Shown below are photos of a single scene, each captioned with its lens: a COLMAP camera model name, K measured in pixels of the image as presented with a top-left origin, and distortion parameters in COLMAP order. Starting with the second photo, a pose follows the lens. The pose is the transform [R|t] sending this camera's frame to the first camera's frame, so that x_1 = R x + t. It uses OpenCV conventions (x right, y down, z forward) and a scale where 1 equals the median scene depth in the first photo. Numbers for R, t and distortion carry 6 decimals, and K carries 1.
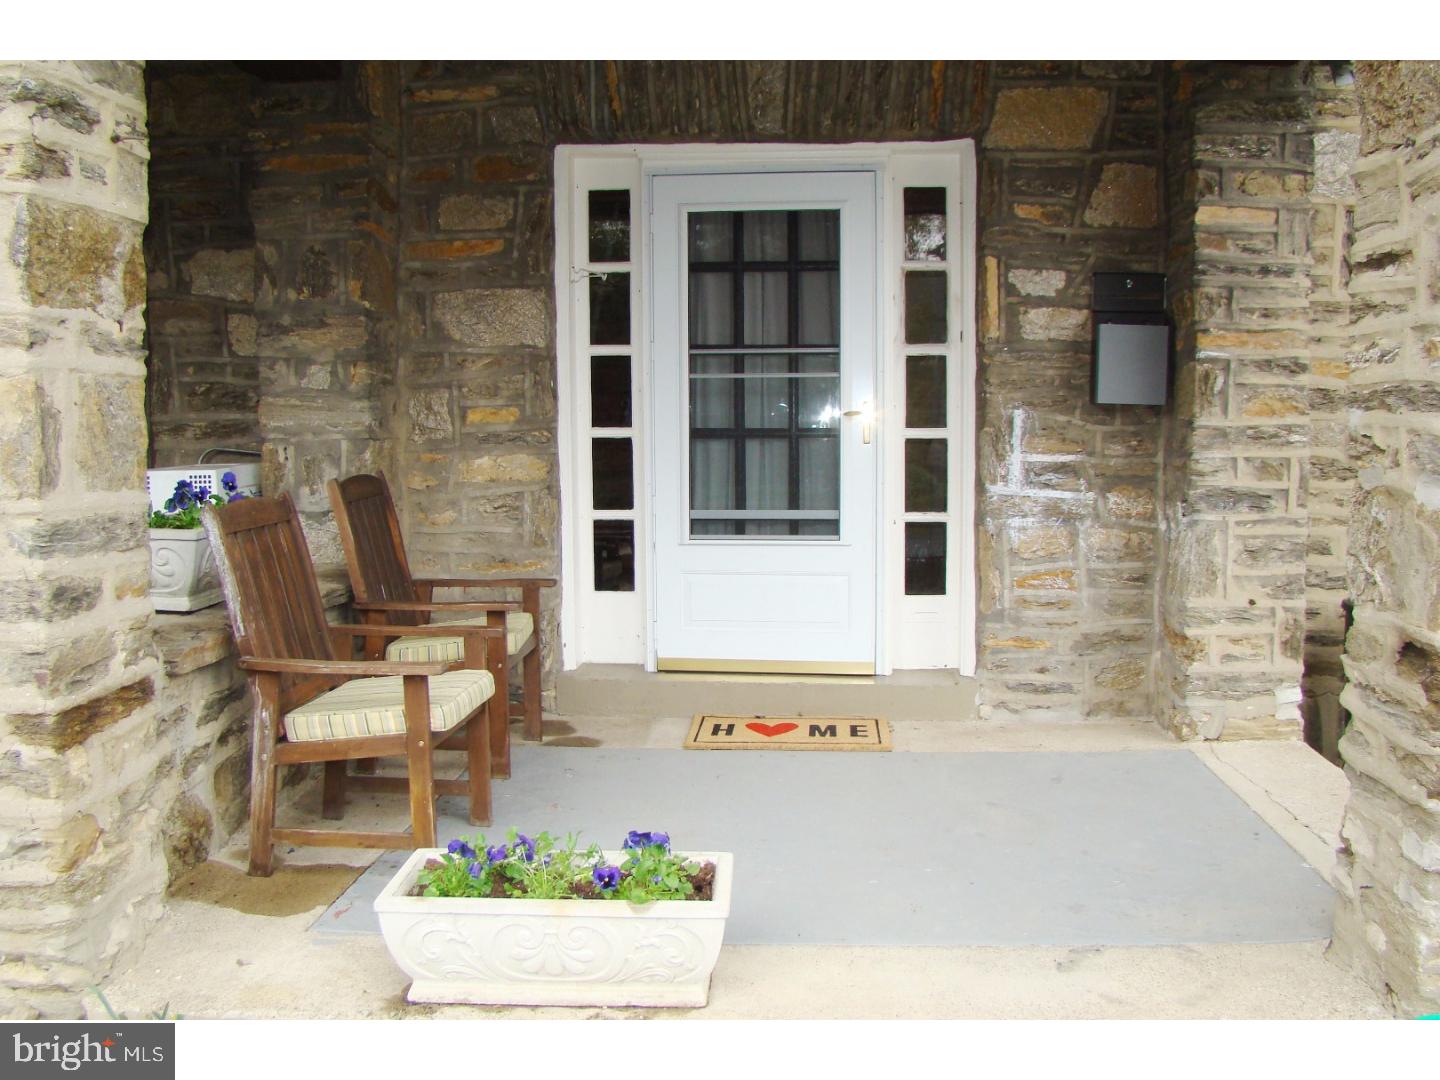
lens RADIAL K [[1353.0, 0, 720.0], [0, 1353.0, 540.0], [0, 0, 1]] dist [-0.179835, 0.122397]
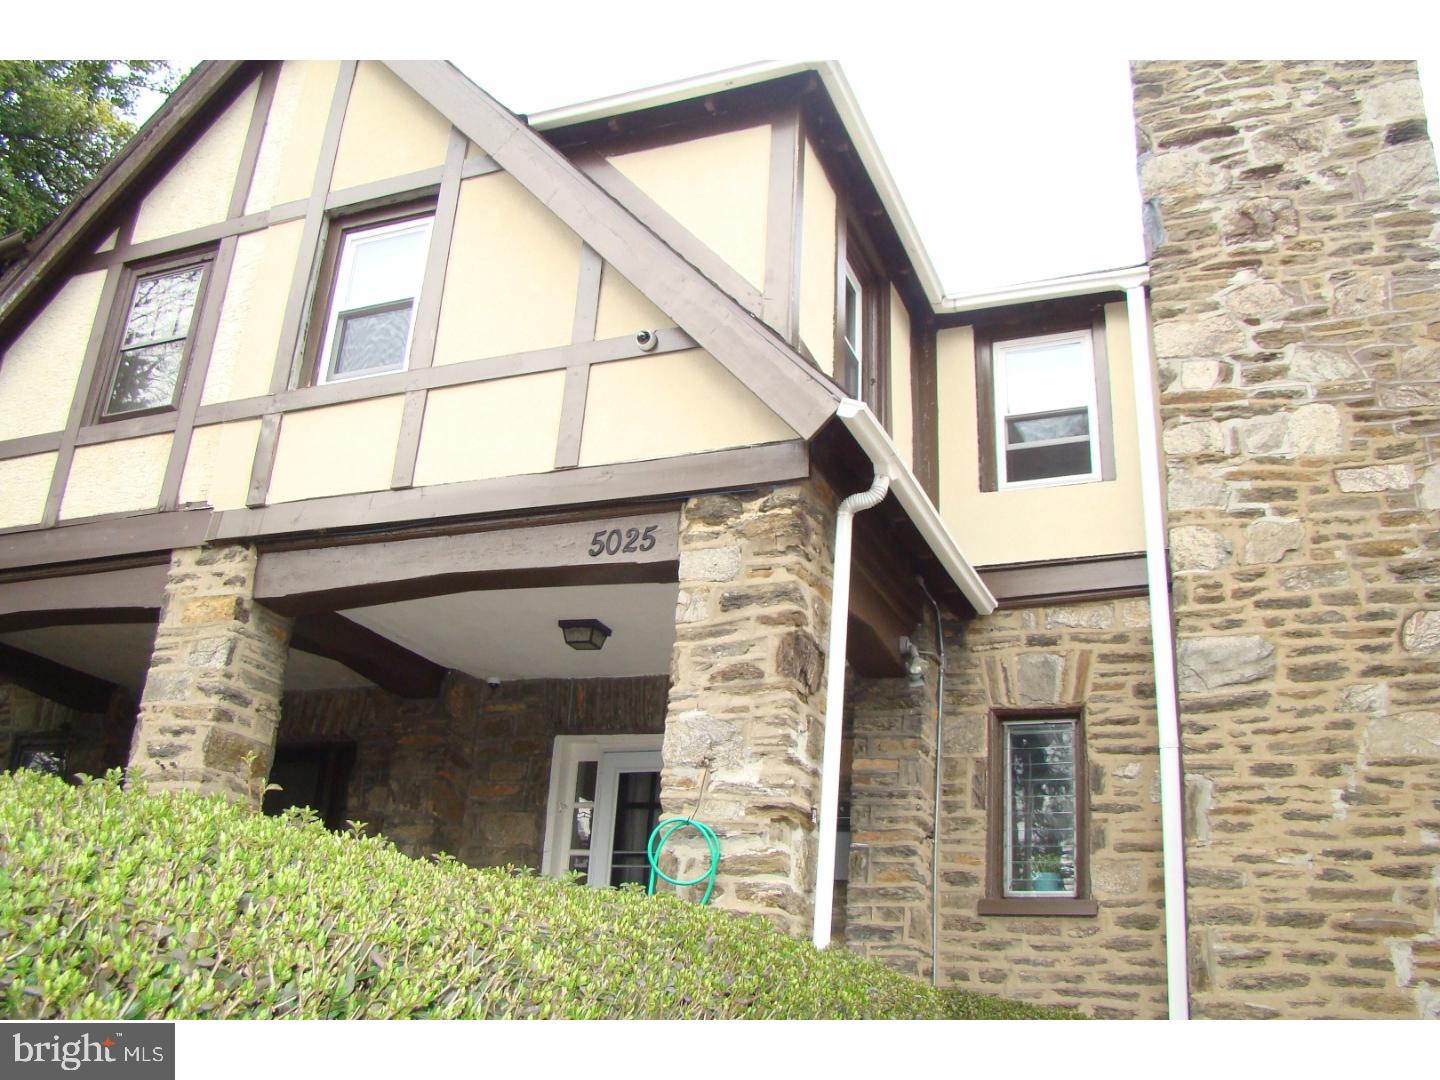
lens RADIAL K [[1353.0, 0, 720.0], [0, 1353.0, 540.0], [0, 0, 1]] dist [-0.179835, 0.122397]
pose [[0.945586, -0.055557, -0.320594, 0.772664], [-0.096451, 0.893168, -0.439259, 0.277111], [0.310748, 0.446279, 0.839208, -0.655402]]
